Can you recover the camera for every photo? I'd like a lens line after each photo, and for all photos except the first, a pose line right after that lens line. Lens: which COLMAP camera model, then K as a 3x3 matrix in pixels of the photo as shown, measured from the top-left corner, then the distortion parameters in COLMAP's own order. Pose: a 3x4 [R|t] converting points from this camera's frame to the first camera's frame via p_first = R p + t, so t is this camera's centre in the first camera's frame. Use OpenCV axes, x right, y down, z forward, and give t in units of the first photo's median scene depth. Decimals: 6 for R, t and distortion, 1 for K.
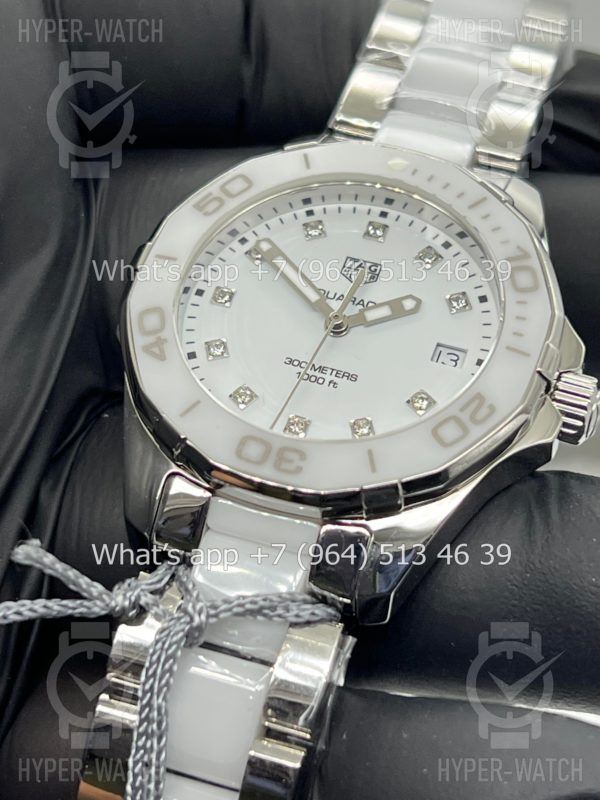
lens RADIAL K [[1870.9, 0, 293.5], [0, 1870.9, 393.5], [0, 0, 1]] dist [0.140672, 0.000000]
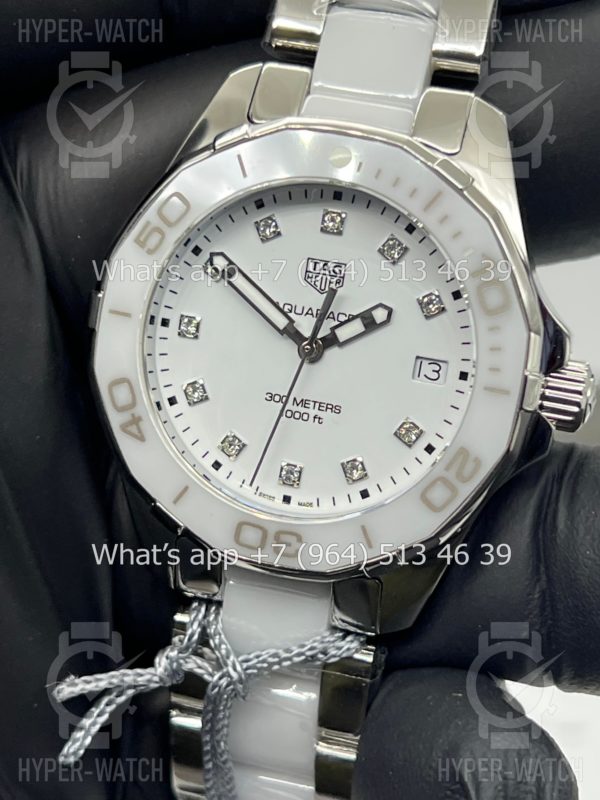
lens RADIAL K [[1870.9, 0, 306.7], [0, 1870.9, 404.4], [0, 0, 1]] dist [0.140672, 0.000000]
pose [[0.975843, -0.161308, -0.147342, 0.159428], [0.216097, 0.811854, 0.542398, -0.538577], [0.032127, -0.561136, 0.827100, 0.192694]]
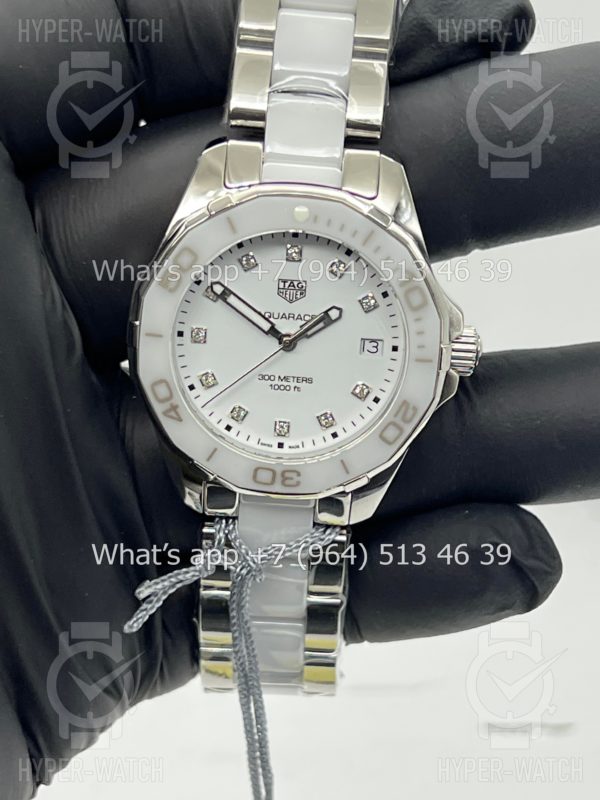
lens RADIAL K [[1870.9, 0, 307.4], [0, 1870.9, 397.3], [0, 0, 1]] dist [0.140672, 0.000000]
pose [[0.961768, -0.273160, 0.019639, -0.000753], [0.184330, 0.698705, 0.691256, -0.966691], [-0.202545, -0.661207, 0.722343, -0.026262]]
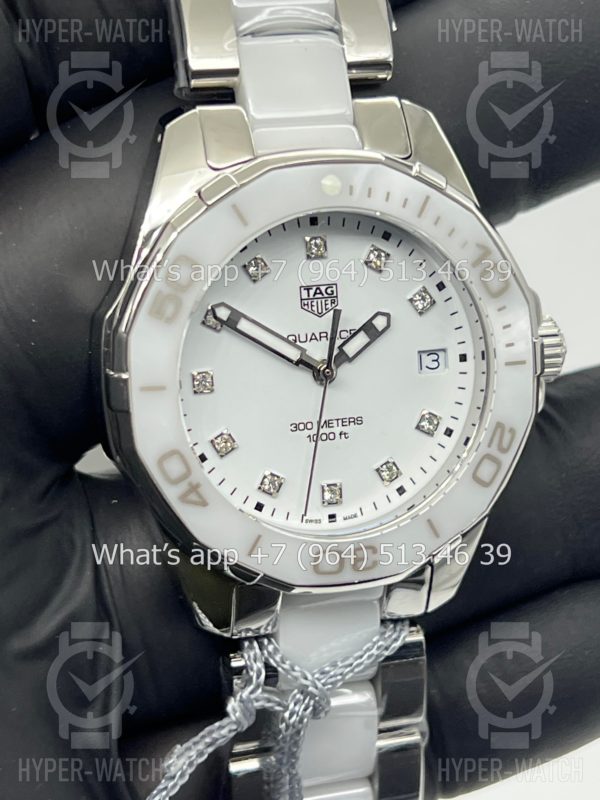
lens RADIAL K [[1870.9, 0, 295.2], [0, 1870.9, 397.5], [0, 0, 1]] dist [0.140672, 0.000000]
pose [[0.859601, -0.423085, 0.286503, -0.280857], [0.134420, 0.728203, 0.672050, -0.698605], [-0.492967, -0.539183, 0.682836, 0.328133]]
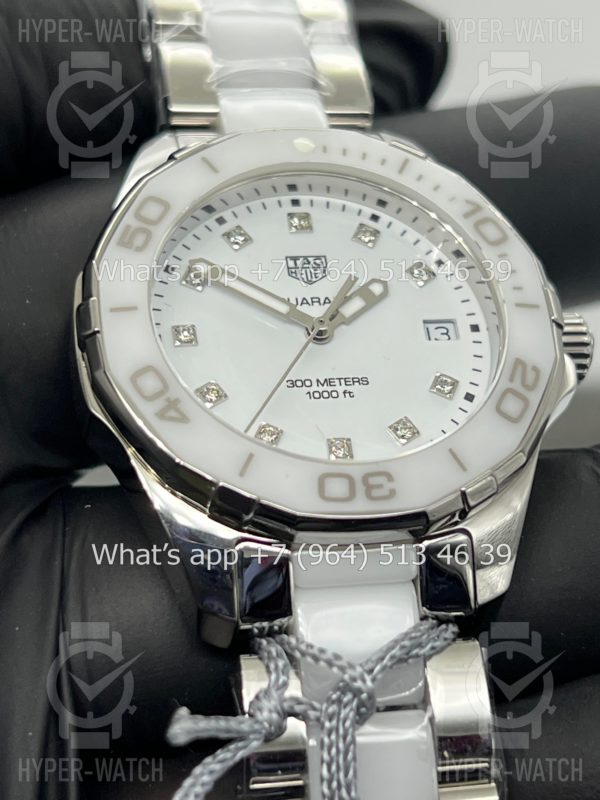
lens RADIAL K [[1870.9, 0, 299.4], [0, 1870.9, 407.5], [0, 0, 1]] dist [0.140672, 0.000000]
pose [[0.860215, -0.284647, 0.423092, -0.382582], [0.266915, 0.958302, 0.102043, -0.097037], [-0.434496, 0.025150, 0.900323, 0.189335]]
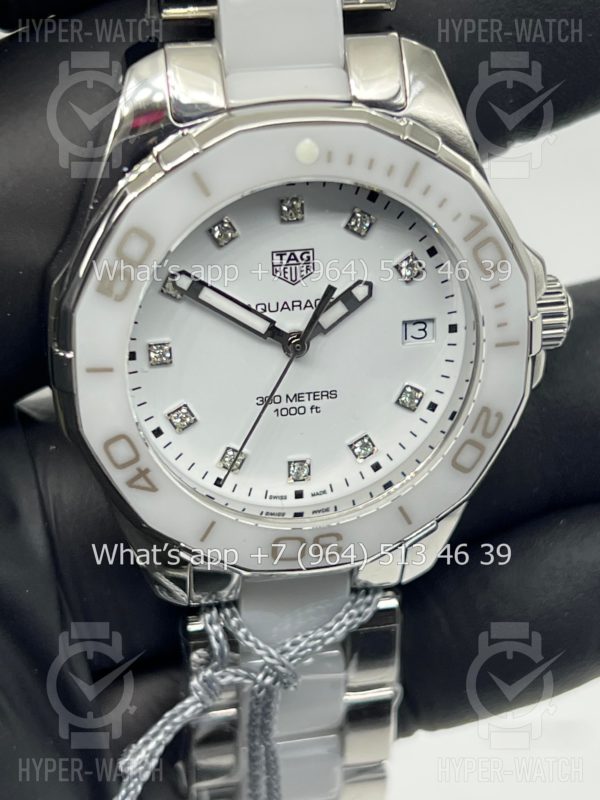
lens RADIAL K [[1870.9, 0, 294.2], [0, 1870.9, 399.1], [0, 0, 1]] dist [0.140672, 0.000000]
pose [[0.897798, -0.419545, 0.133943, -0.110129], [0.150708, 0.578447, 0.801677, -0.750991], [-0.413818, -0.699558, 0.582558, 0.459599]]
